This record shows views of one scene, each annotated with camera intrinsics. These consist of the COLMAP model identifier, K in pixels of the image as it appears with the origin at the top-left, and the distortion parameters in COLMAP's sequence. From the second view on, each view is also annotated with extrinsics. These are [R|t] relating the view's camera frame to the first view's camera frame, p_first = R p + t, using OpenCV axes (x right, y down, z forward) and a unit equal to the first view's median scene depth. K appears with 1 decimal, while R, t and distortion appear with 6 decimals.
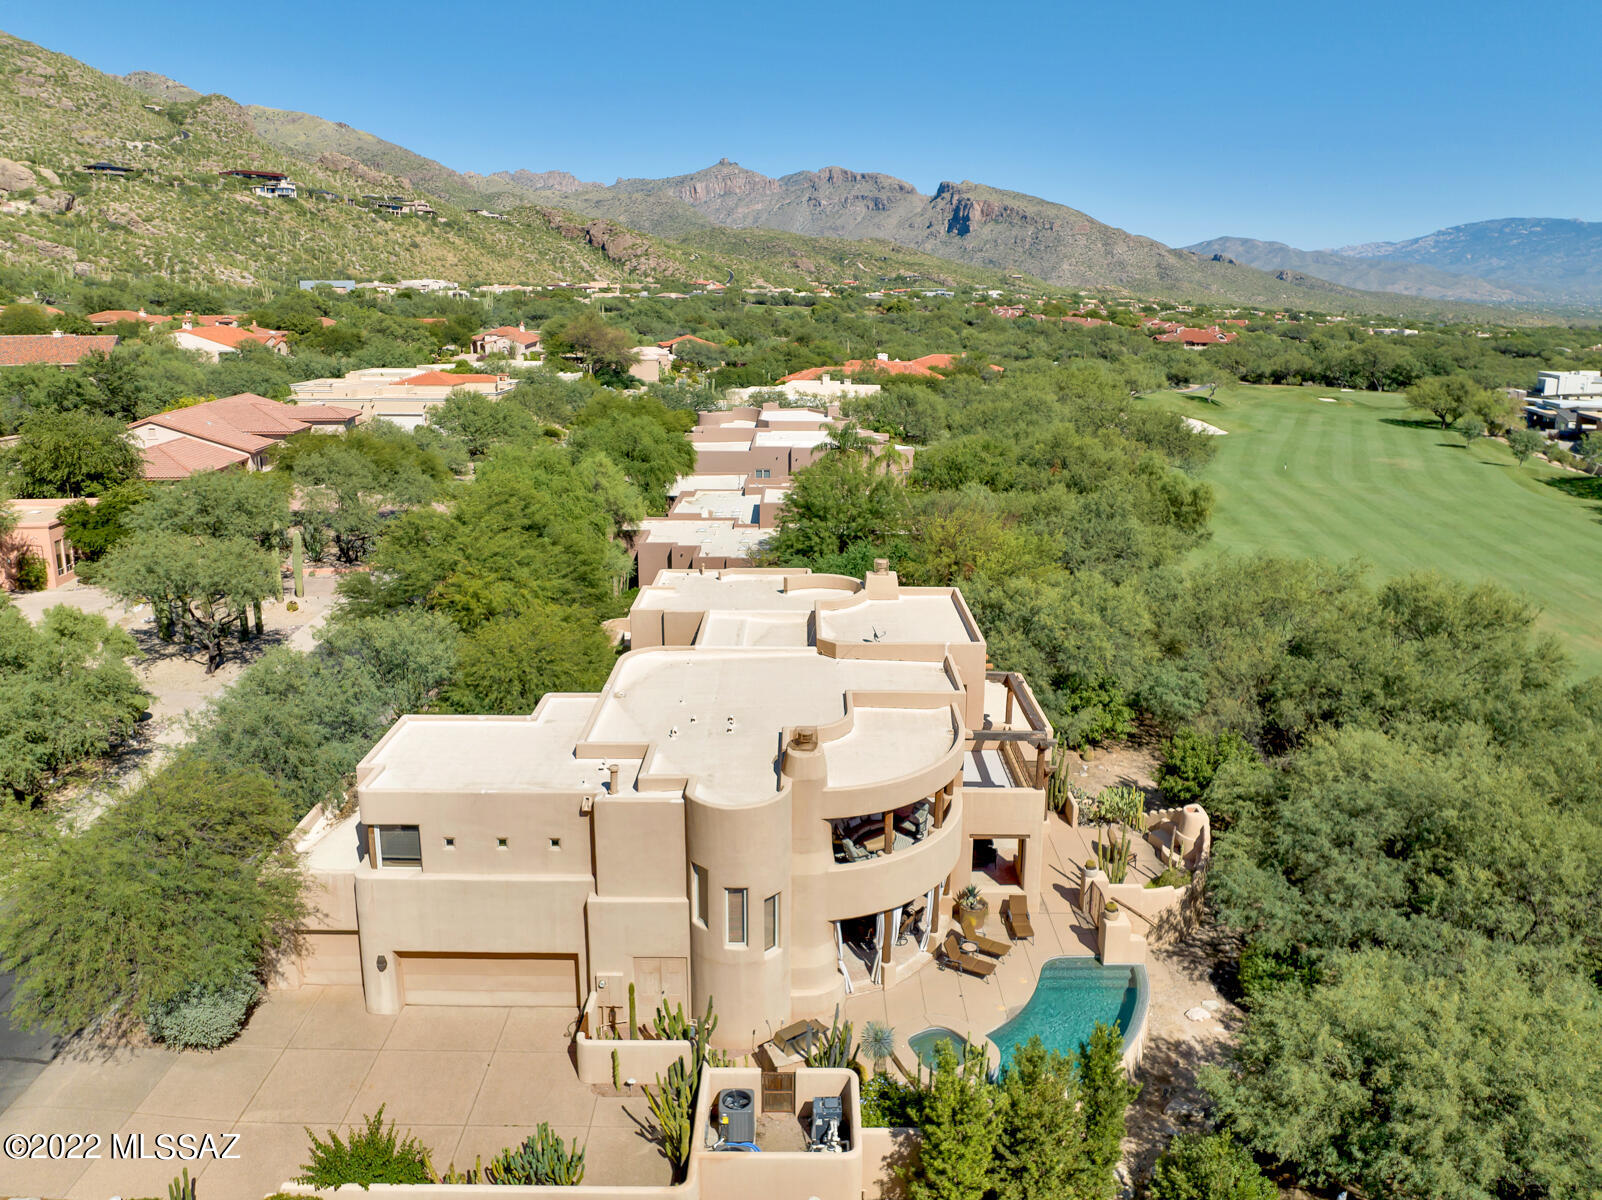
lens RADIAL K [[1145.2, 0, 801.0], [0, 1145.2, 600.0], [0, 0, 1]] dist [-0.009502, -0.002788]
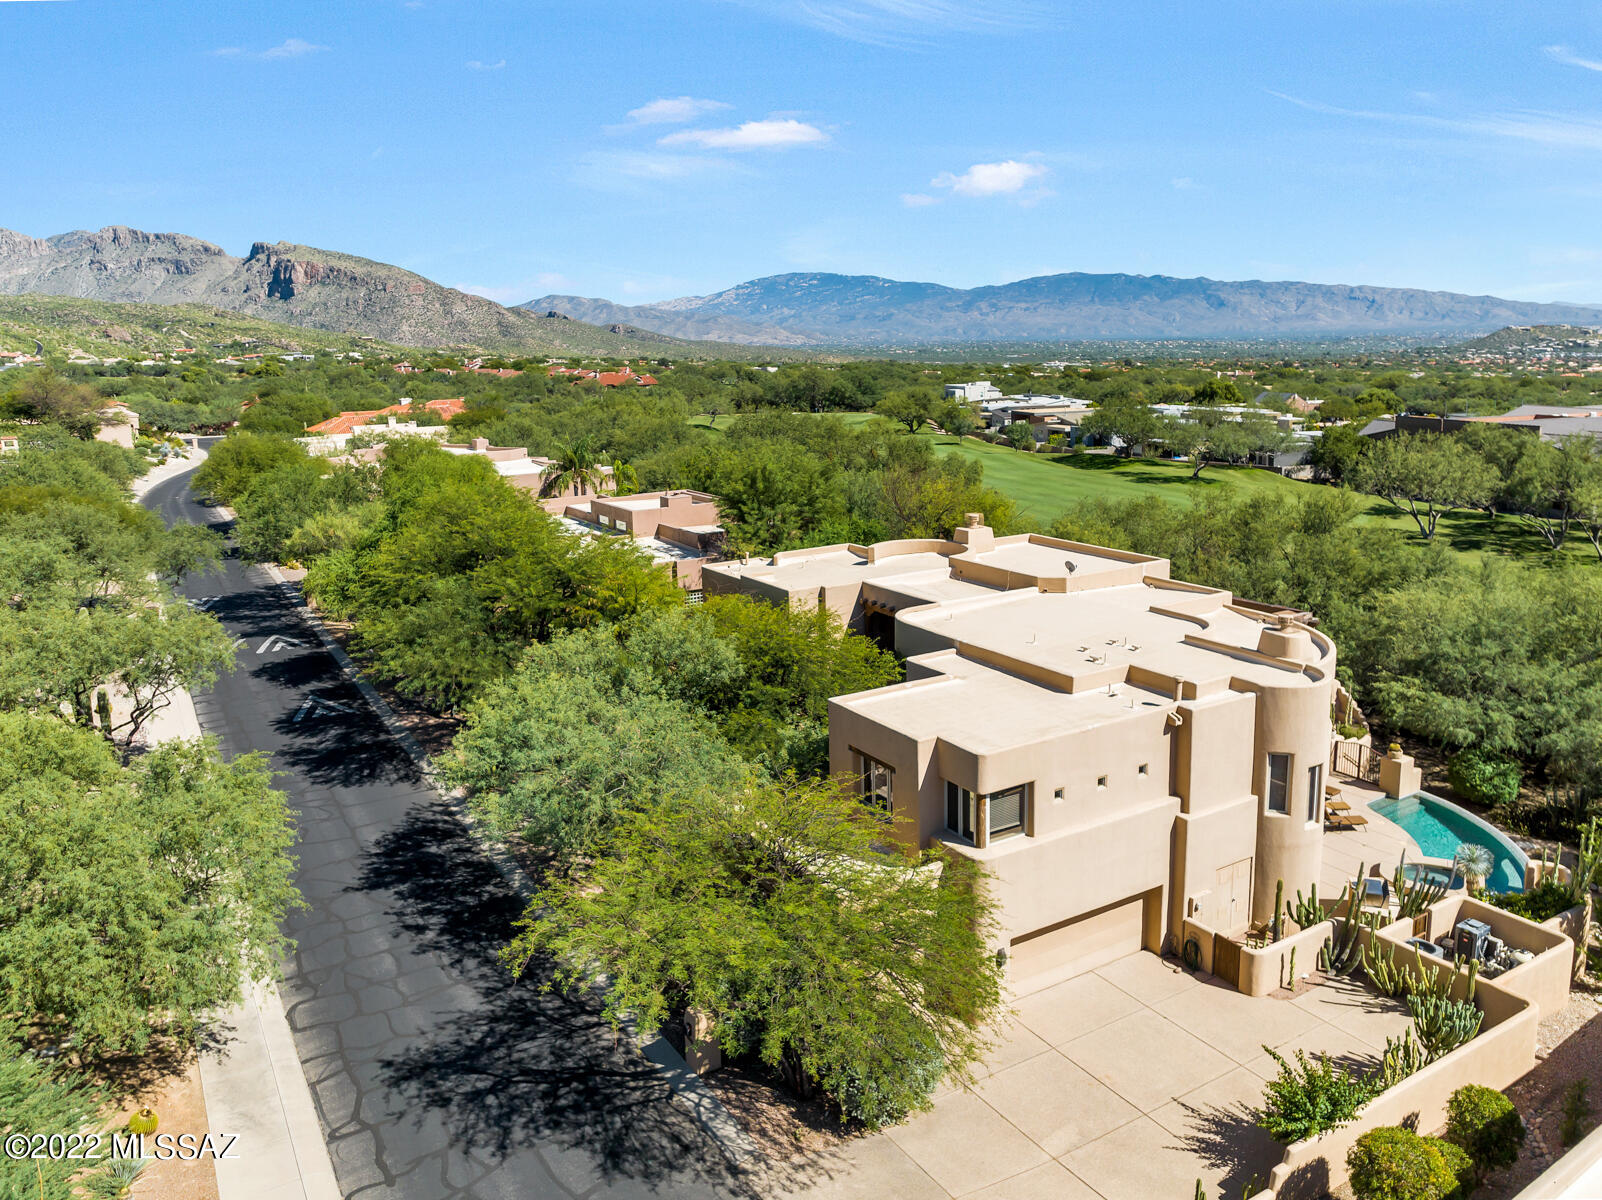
lens RADIAL K [[1185.3, 0, 801.0], [0, 1185.3, 600.0], [0, 0, 1]] dist [-0.075427, 0.056599]
pose [[0.859021, -0.139386, 0.492600, -0.576217], [0.165949, 0.986080, -0.010370, 0.025930], [-0.484298, 0.090655, 0.870194, 0.186427]]
